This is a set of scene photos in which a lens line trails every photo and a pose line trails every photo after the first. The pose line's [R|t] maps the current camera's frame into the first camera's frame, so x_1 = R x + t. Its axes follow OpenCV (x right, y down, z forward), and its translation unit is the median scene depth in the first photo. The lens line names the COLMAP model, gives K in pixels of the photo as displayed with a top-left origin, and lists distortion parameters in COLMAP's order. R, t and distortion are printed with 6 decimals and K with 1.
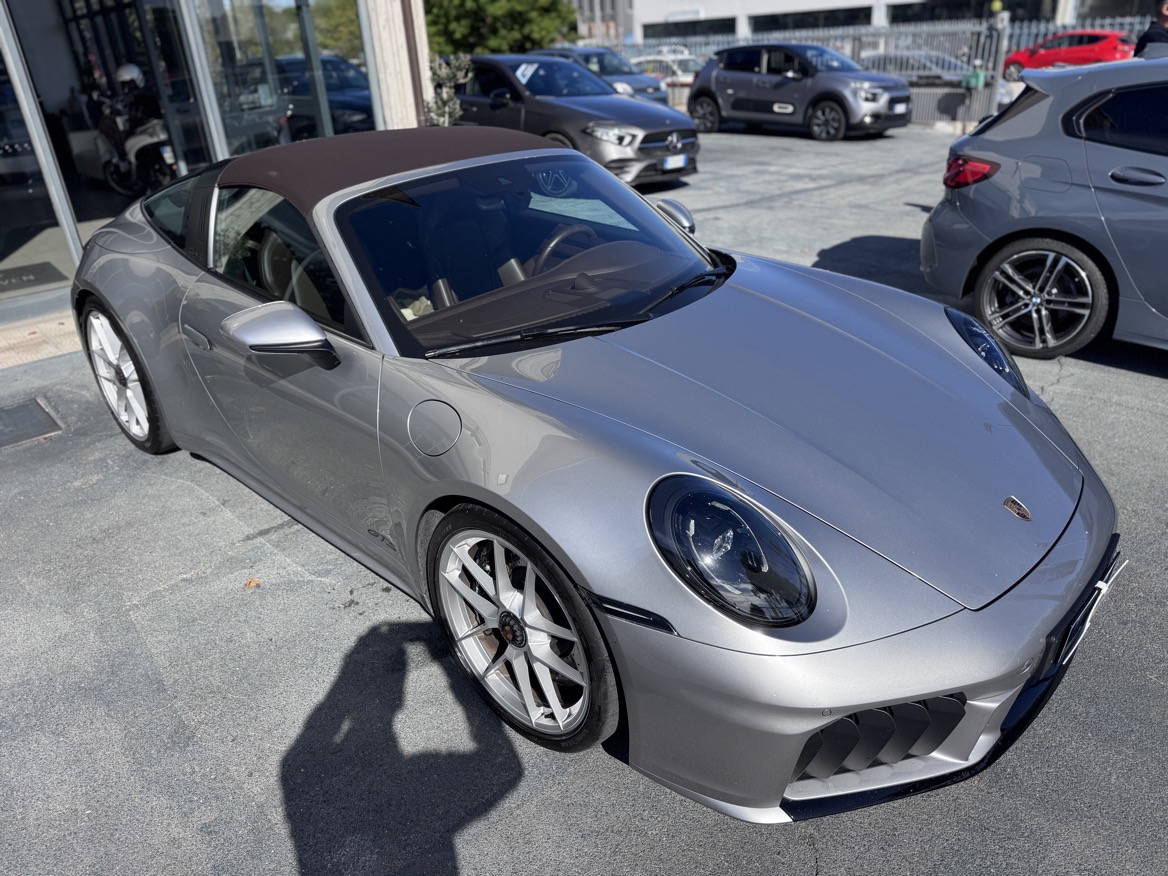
lens RADIAL K [[819.7, 0, 584.0], [0, 819.7, 438.0], [0, 0, 1]] dist [0.002435, -0.007676]
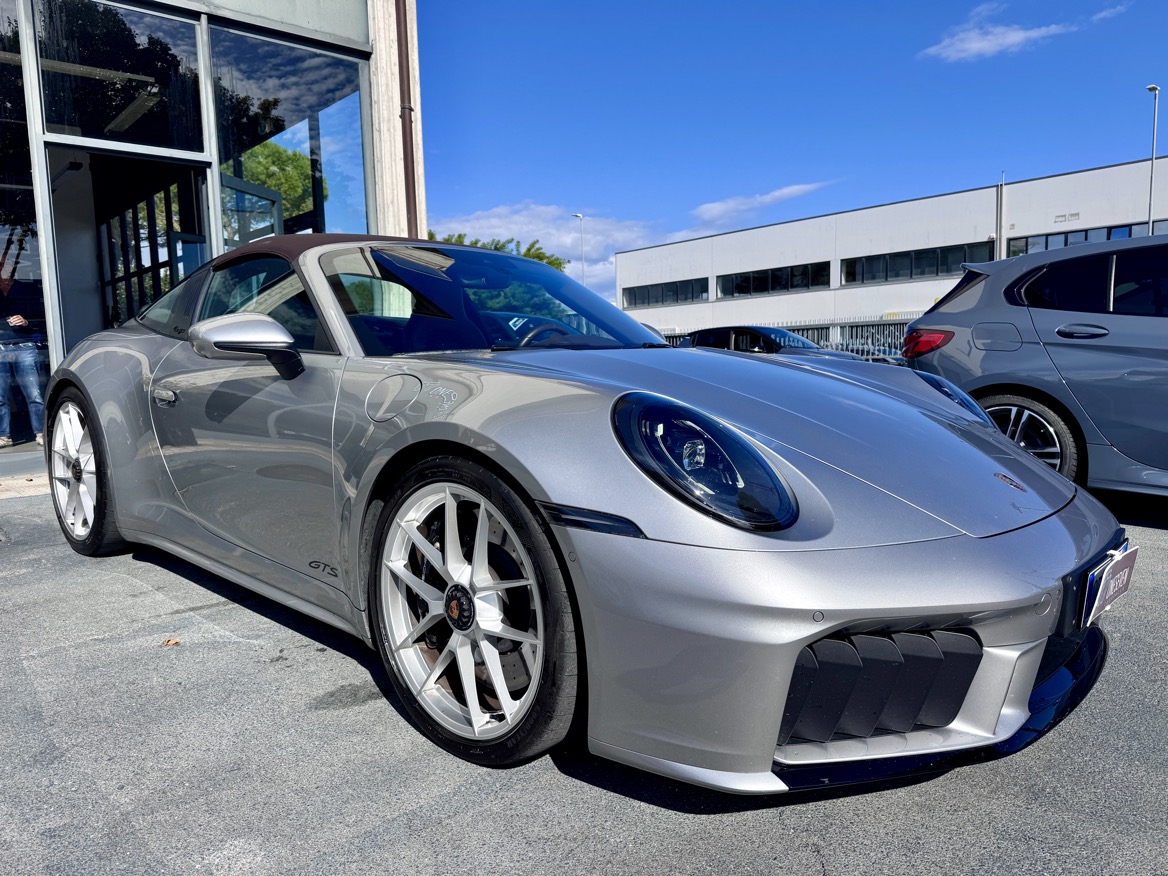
lens RADIAL K [[819.7, 0, 584.0], [0, 819.7, 438.0], [0, 0, 1]] dist [0.002435, -0.007676]
pose [[0.999348, 0.032169, 0.016370, 0.024995], [-0.024570, 0.938520, -0.344349, 0.355922], [-0.026441, 0.343722, 0.938699, 0.111532]]
